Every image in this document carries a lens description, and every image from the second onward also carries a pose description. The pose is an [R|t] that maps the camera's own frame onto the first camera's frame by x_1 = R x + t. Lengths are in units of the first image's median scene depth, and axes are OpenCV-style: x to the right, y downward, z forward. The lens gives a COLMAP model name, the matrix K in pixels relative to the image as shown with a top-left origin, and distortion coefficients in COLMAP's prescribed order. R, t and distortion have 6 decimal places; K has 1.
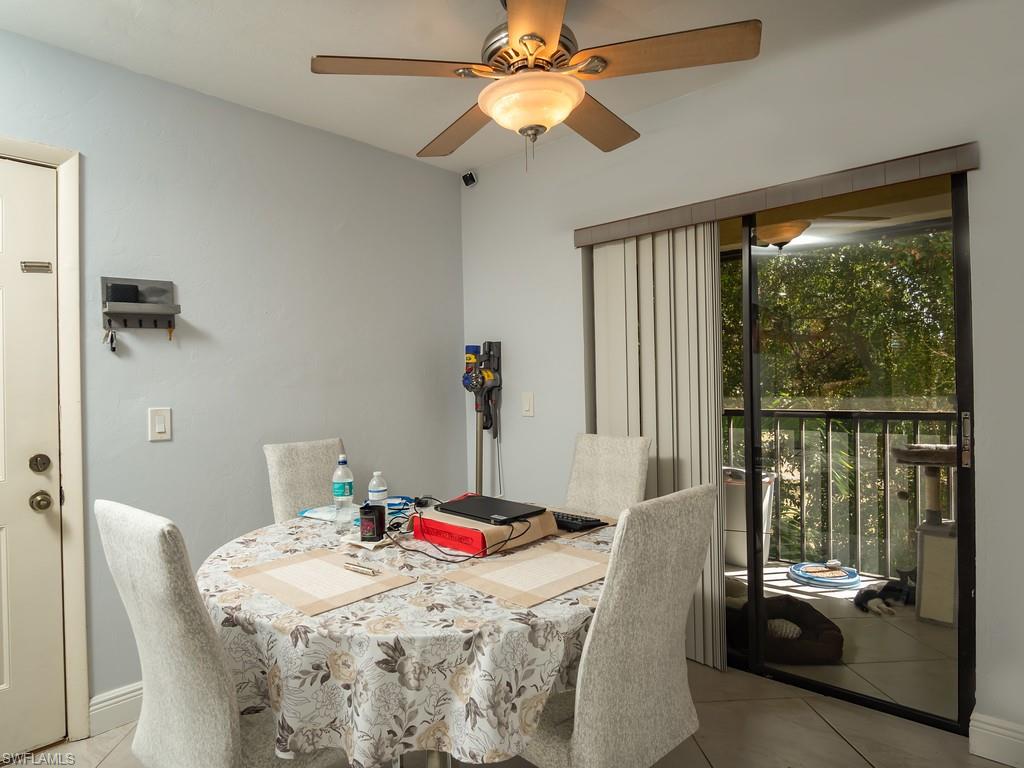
lens RADIAL K [[609.0, 0, 512.0], [0, 609.0, 384.0], [0, 0, 1]] dist [-0.006508, -0.000856]
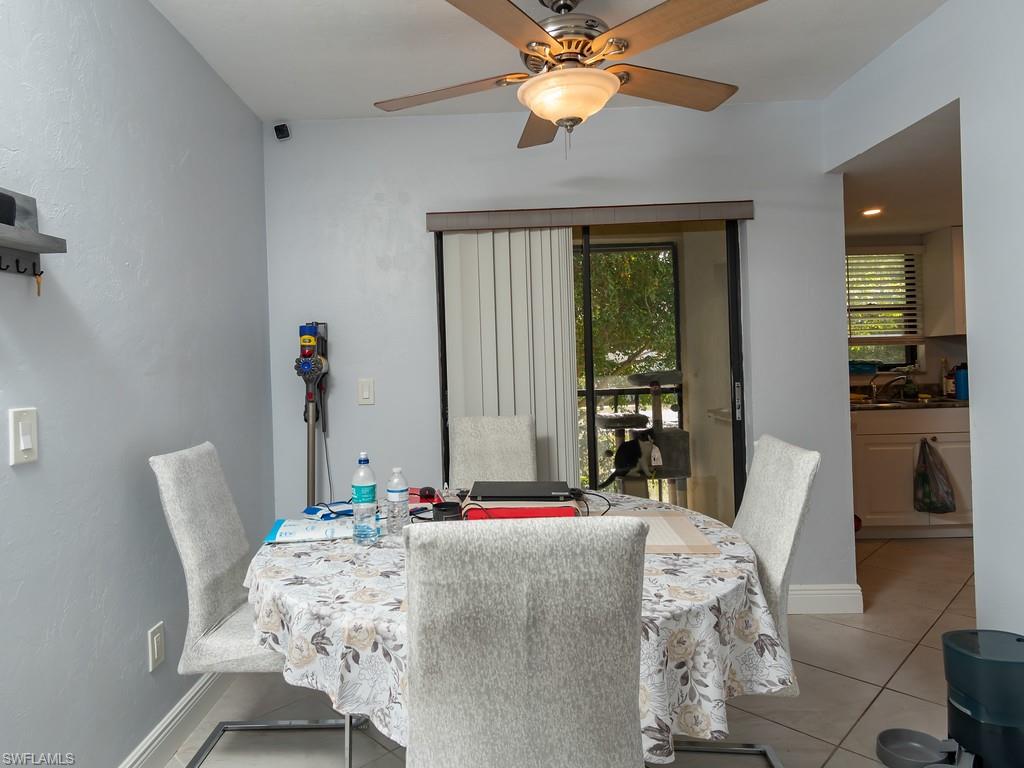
lens RADIAL K [[618.5, 0, 478.3], [0, 618.5, 365.8], [0, 0, 1]] dist [0.013702, -0.000137]
pose [[0.752442, -0.003860, 0.658648, -0.589299], [0.018681, 0.999706, -0.015483, 0.014710], [-0.658394, 0.023954, 0.752292, 0.229216]]
